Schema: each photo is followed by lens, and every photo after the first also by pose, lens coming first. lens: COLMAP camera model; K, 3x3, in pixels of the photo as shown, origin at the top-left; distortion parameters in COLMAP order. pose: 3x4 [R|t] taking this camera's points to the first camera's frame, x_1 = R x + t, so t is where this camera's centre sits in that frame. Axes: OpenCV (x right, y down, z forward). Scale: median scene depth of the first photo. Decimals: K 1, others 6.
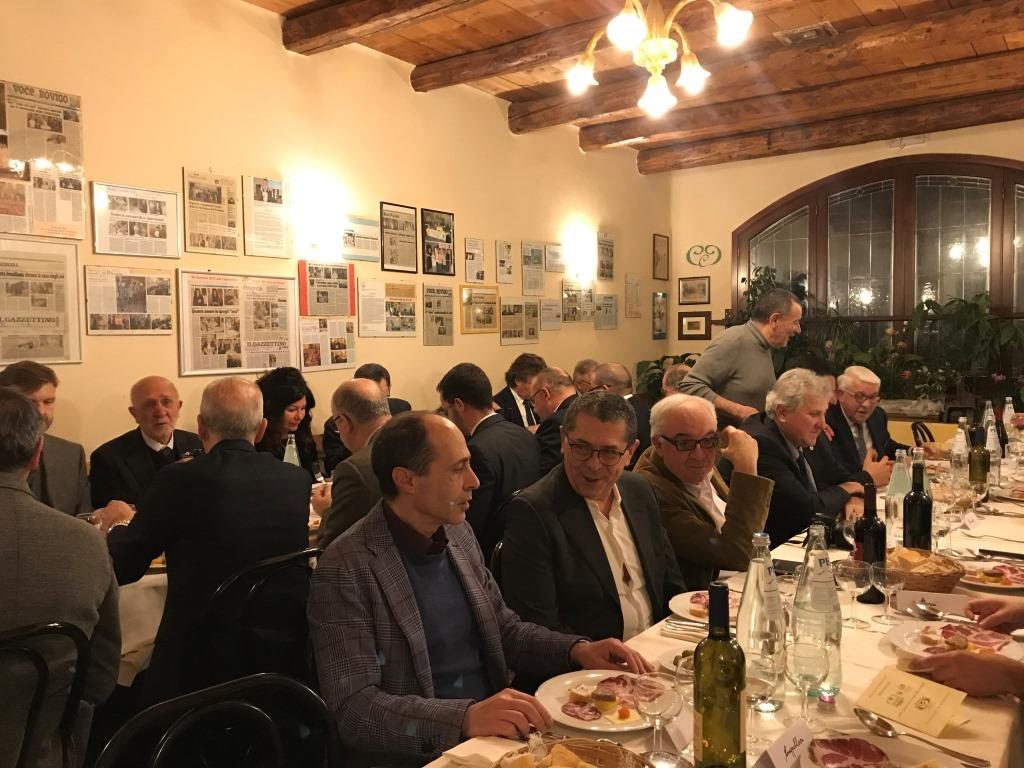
lens RADIAL K [[873.4, 0, 512.3], [0, 873.4, 381.5], [0, 0, 1]] dist [0.041295, 0.020448]
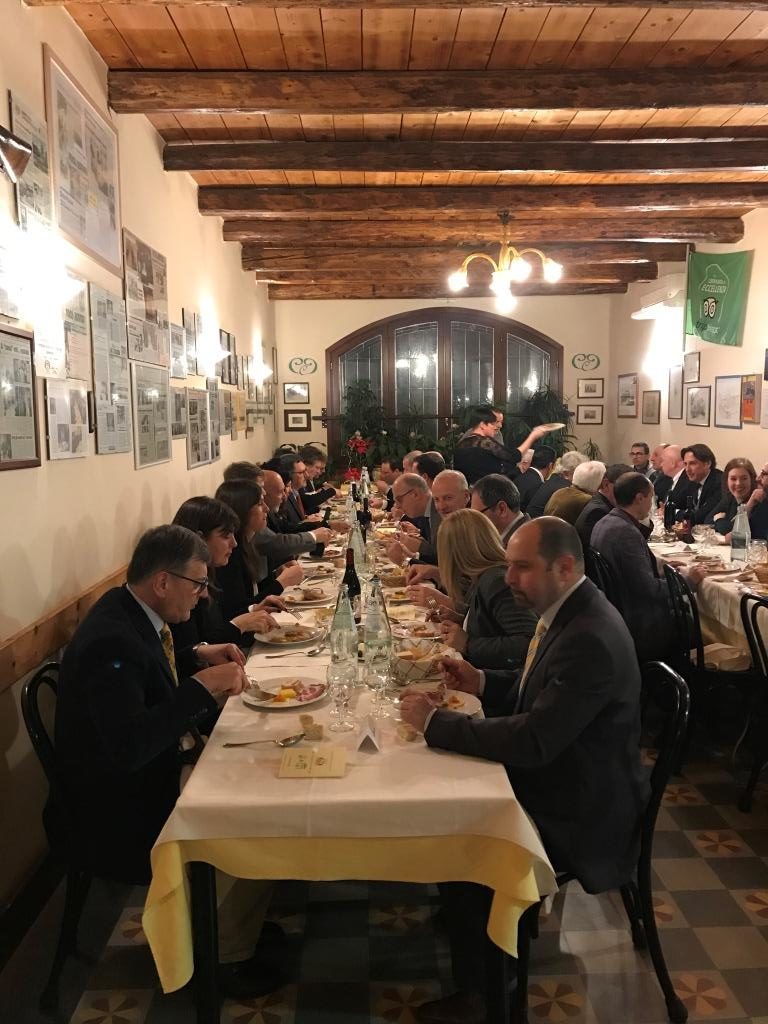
lens RADIAL K [[873.4, 0, 384.1], [0, 873.4, 512.5], [0, 0, 1]] dist [0.041295, 0.020448]
pose [[0.803634, -0.062217, 0.591862, -0.465505], [0.030356, 0.997511, 0.063642, -0.006474], [-0.594349, -0.033178, 0.803523, -0.118015]]
